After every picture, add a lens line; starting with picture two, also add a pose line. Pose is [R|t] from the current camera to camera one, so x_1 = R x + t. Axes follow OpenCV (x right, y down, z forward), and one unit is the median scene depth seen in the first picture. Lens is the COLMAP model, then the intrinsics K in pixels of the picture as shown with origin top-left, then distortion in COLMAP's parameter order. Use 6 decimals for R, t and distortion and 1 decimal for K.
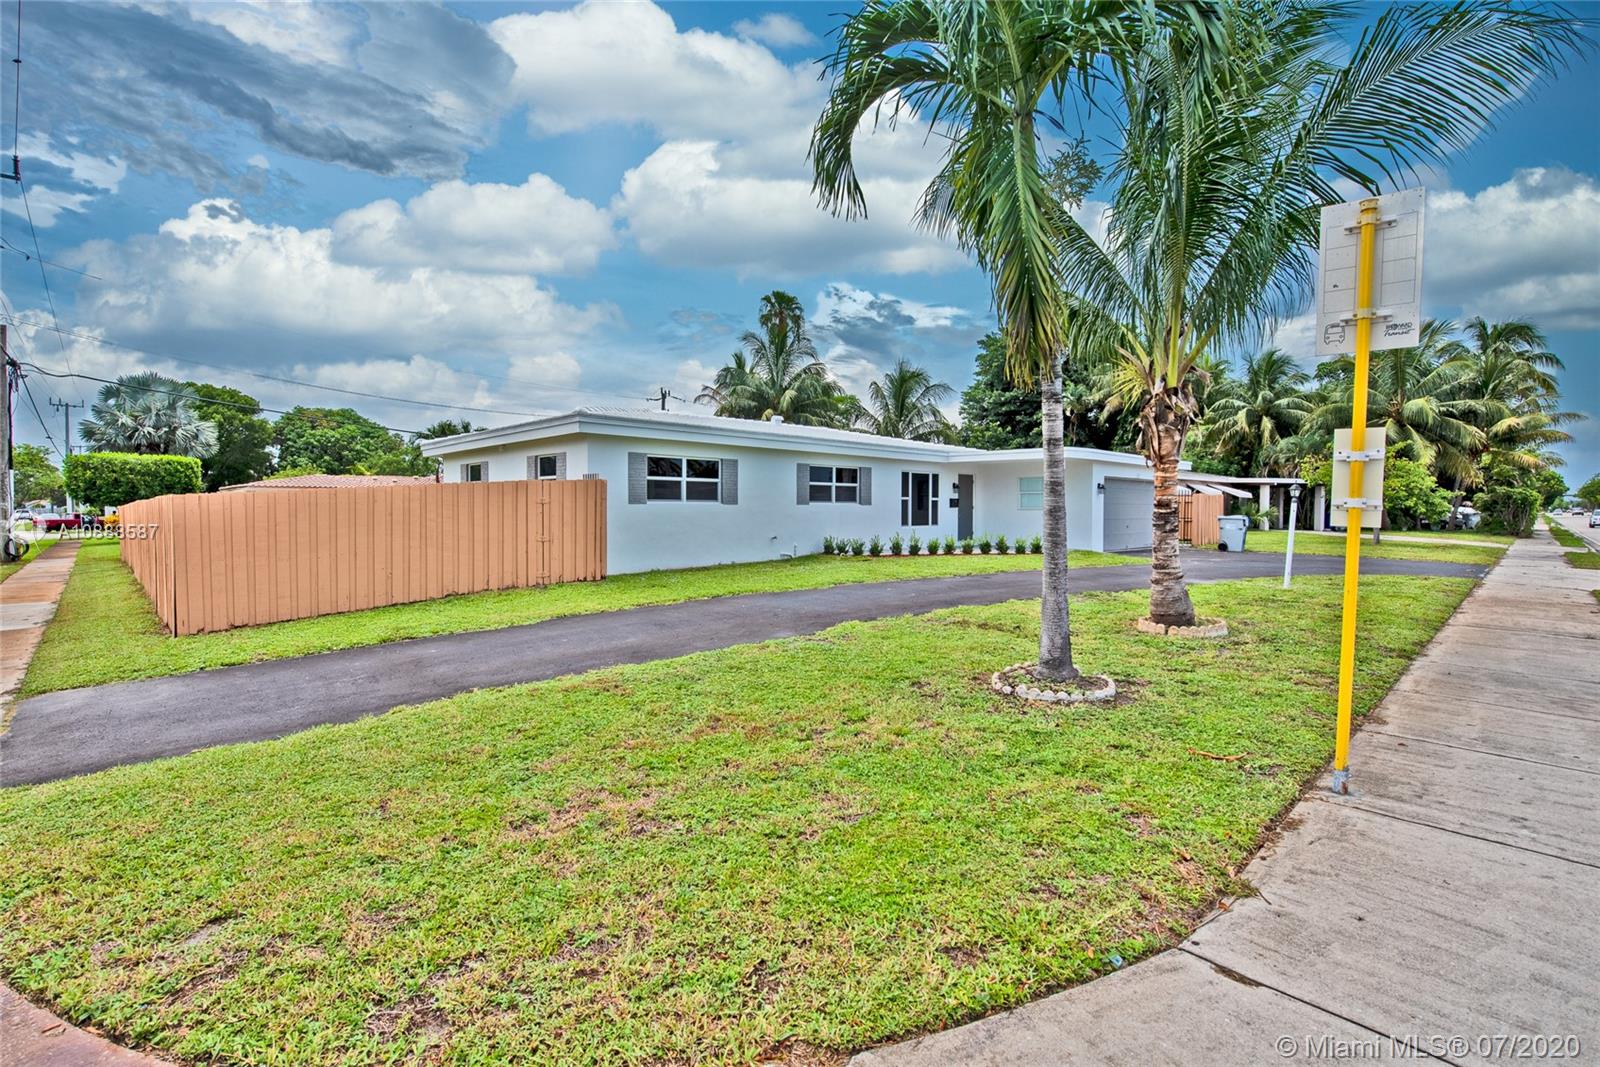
lens RADIAL K [[719.0, 0, 799.3], [0, 719.0, 534.1], [0, 0, 1]] dist [0.001345, -0.000016]
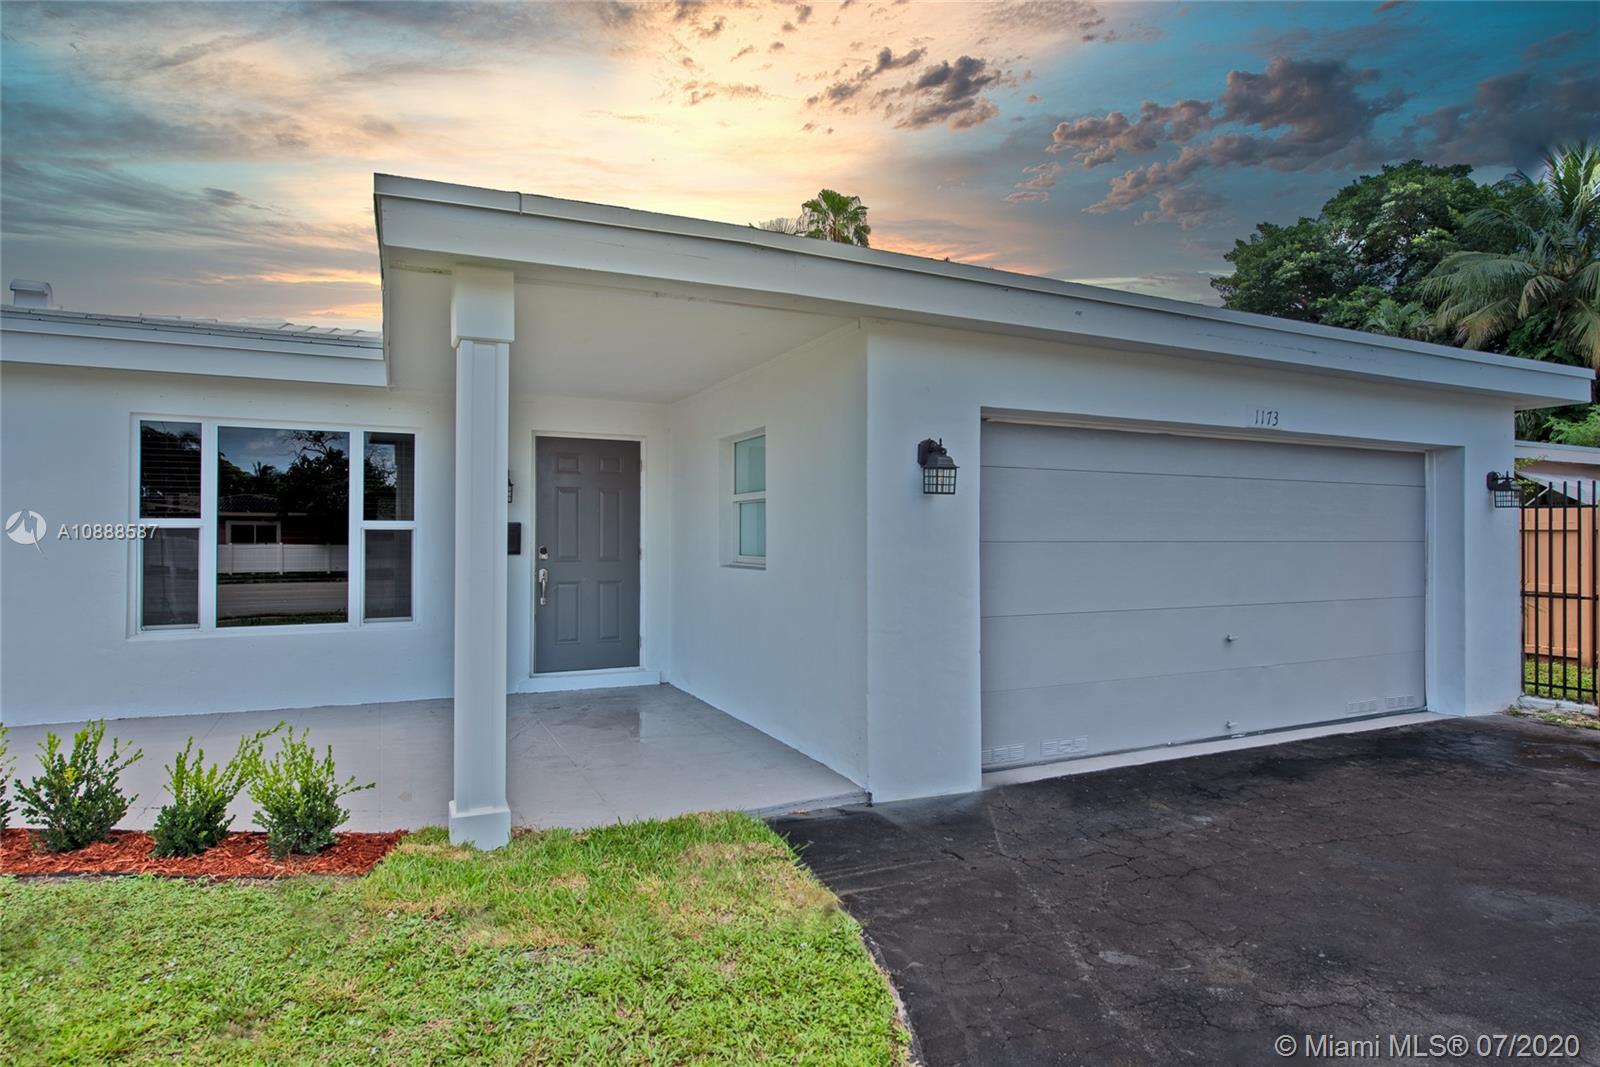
lens RADIAL K [[870.9, 0, 803.7], [0, 870.9, 531.1], [0, 0, 1]] dist [-0.005713, -0.000902]
pose [[0.947375, -0.005683, -0.320076, 0.512427], [-0.008843, 0.998996, -0.043910, -0.037987], [0.320005, 0.044430, 0.946374, 0.840909]]
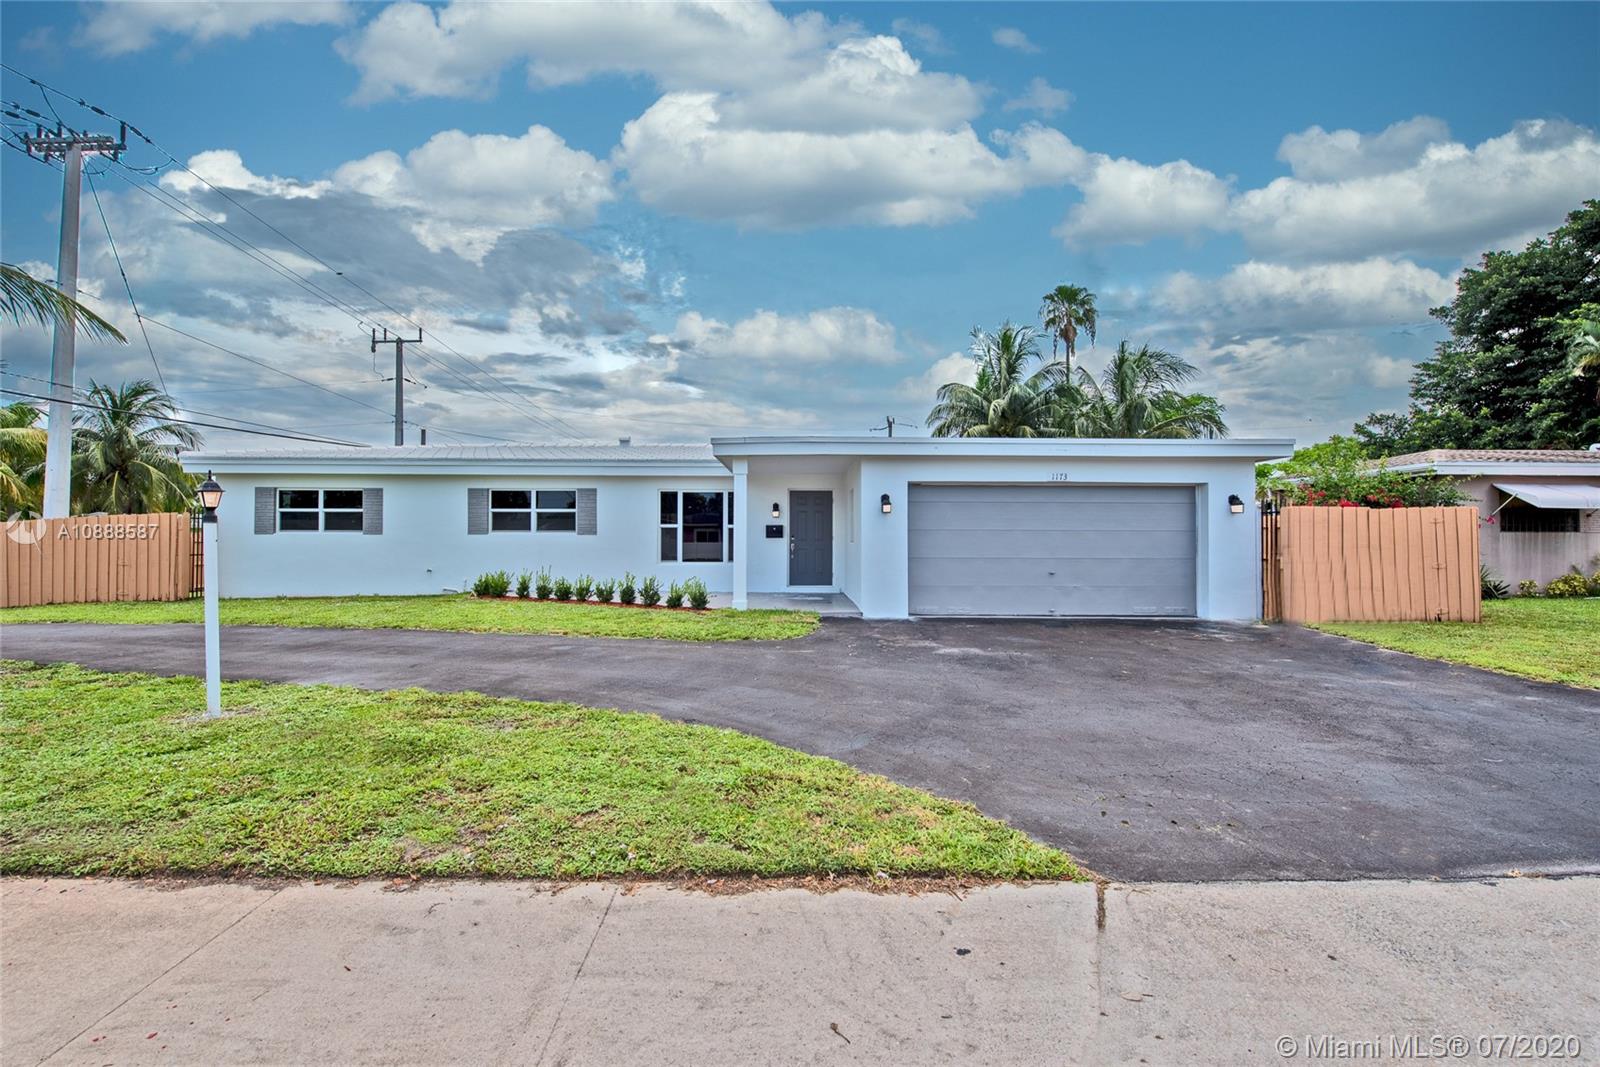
lens RADIAL K [[680.3, 0, 799.9], [0, 680.3, 532.1], [0, 0, 1]] dist [-0.004613, -0.000229]
pose [[0.723761, -0.009768, -0.689981, 0.814551], [-0.026679, 0.998756, -0.042124, -0.017775], [0.689534, 0.048896, 0.722601, 0.623588]]
